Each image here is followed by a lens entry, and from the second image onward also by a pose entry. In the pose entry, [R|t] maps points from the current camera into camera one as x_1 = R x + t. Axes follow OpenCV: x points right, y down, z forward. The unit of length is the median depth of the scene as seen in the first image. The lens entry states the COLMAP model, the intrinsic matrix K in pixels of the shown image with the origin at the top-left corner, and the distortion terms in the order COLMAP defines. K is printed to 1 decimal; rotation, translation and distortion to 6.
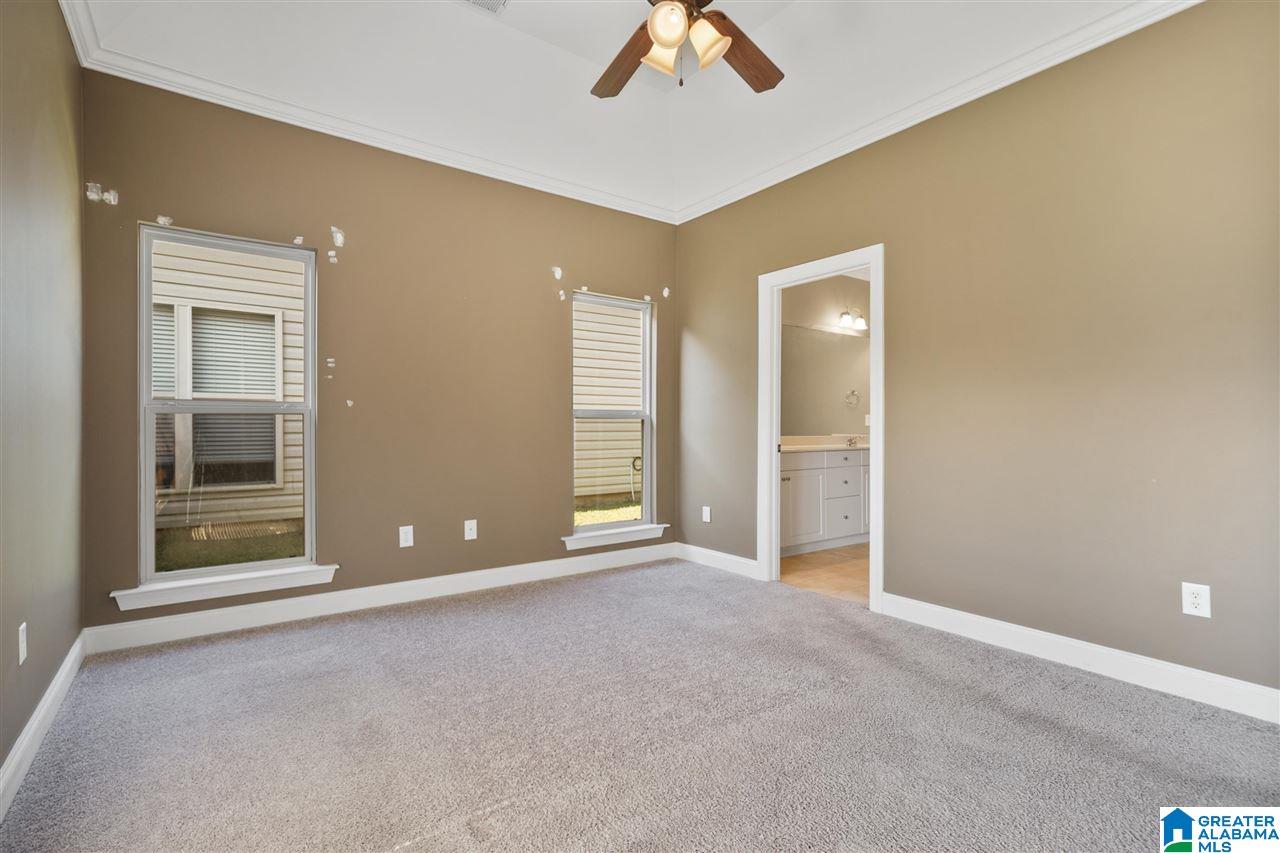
lens RADIAL K [[626.2, 0, 639.0], [0, 626.2, 429.3], [0, 0, 1]] dist [0.025258, 0.000565]
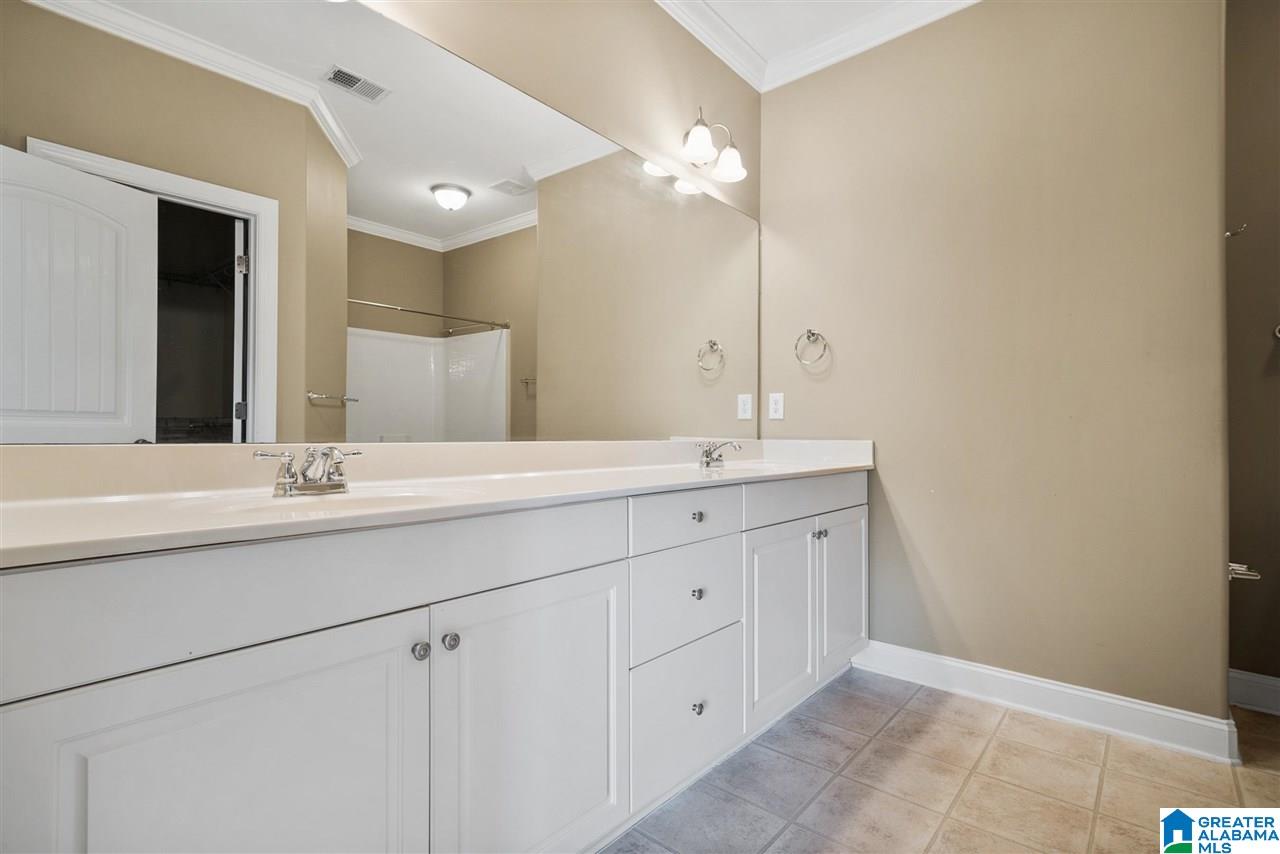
lens RADIAL K [[626.2, 0, 641.2], [0, 626.2, 425.8], [0, 0, 1]] dist [0.025258, 0.000565]
pose [[0.973592, -0.003208, 0.228271, 0.301234], [0.005558, 0.999938, -0.009652, 0.006264], [-0.228226, 0.010666, 0.973550, 0.918608]]
